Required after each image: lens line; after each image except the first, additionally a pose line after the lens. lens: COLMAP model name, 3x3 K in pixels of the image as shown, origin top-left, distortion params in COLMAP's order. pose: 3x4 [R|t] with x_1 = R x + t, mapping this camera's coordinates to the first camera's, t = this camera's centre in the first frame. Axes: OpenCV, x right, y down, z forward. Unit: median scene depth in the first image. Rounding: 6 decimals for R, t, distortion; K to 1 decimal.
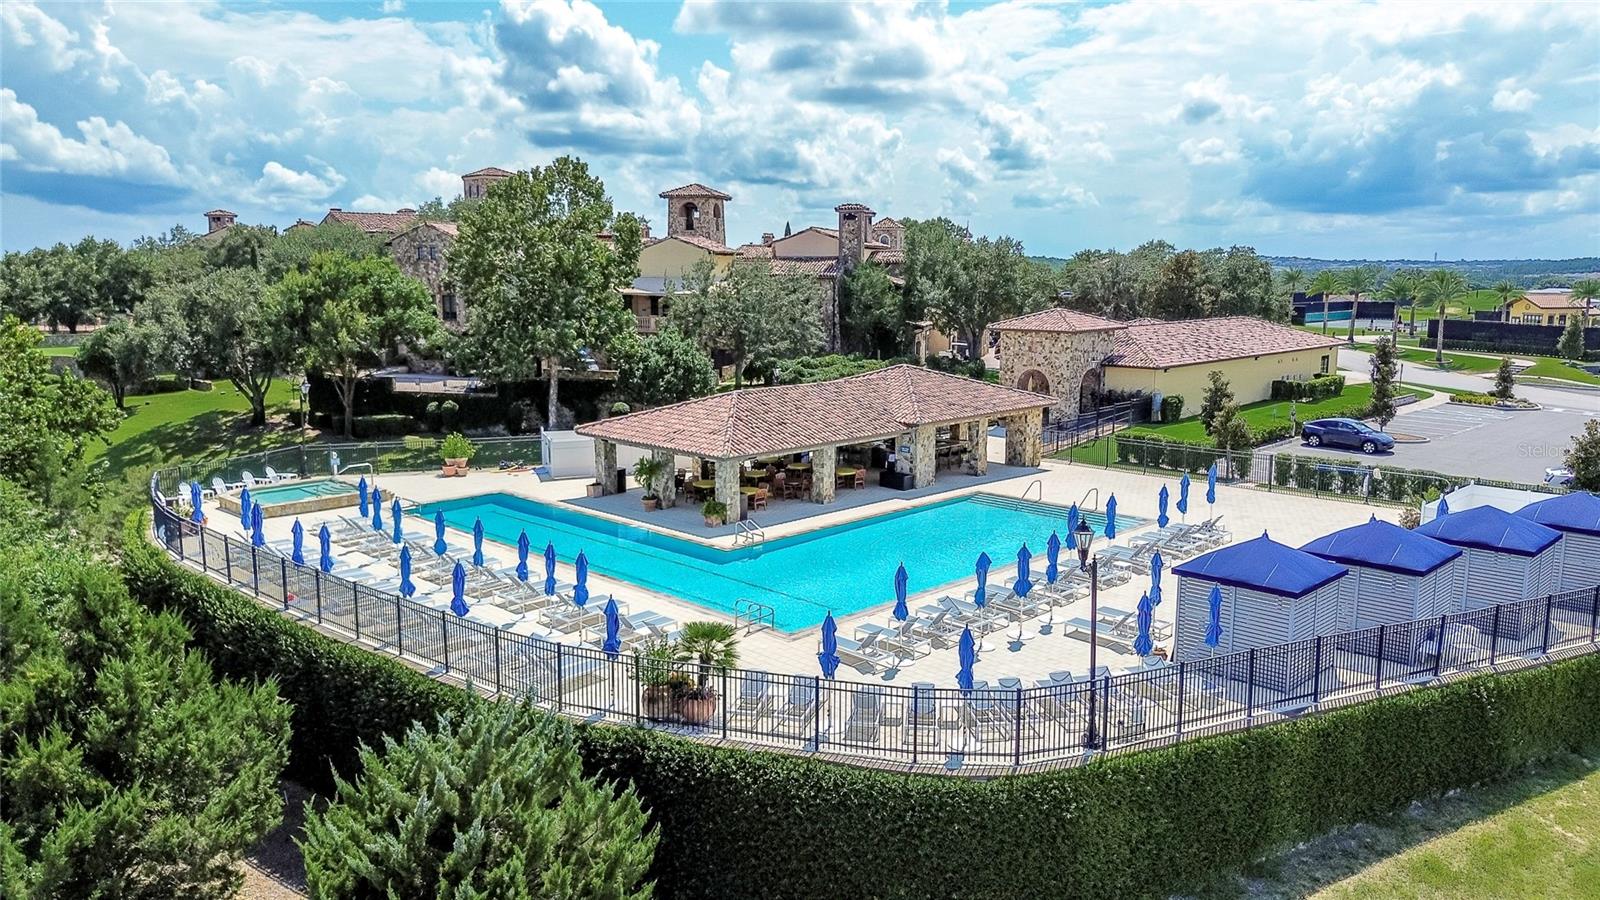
lens RADIAL K [[1131.9, 0, 804.9], [0, 1131.9, 453.9], [0, 0, 1]] dist [0.067054, -0.072232]
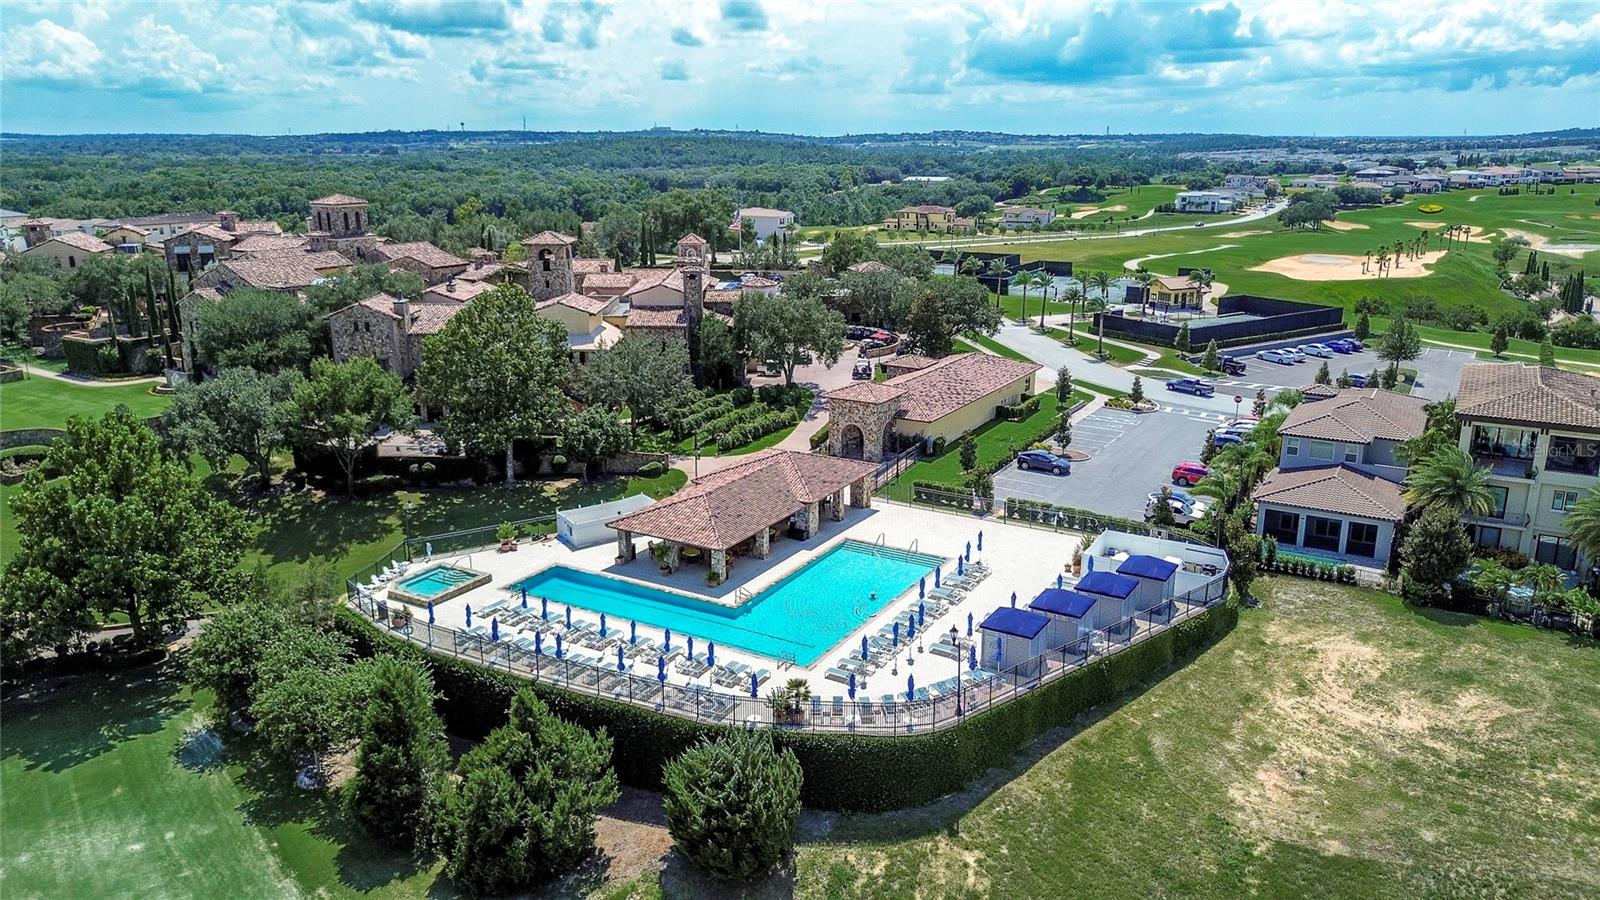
lens RADIAL K [[1131.9, 0, 804.9], [0, 1131.9, 453.9], [0, 0, 1]] dist [0.067054, -0.072232]
pose [[0.969752, -0.066998, 0.234717, -0.309371], [0.040899, 0.992598, 0.114354, -0.302910], [-0.240641, -0.101295, 0.965314, -0.627260]]
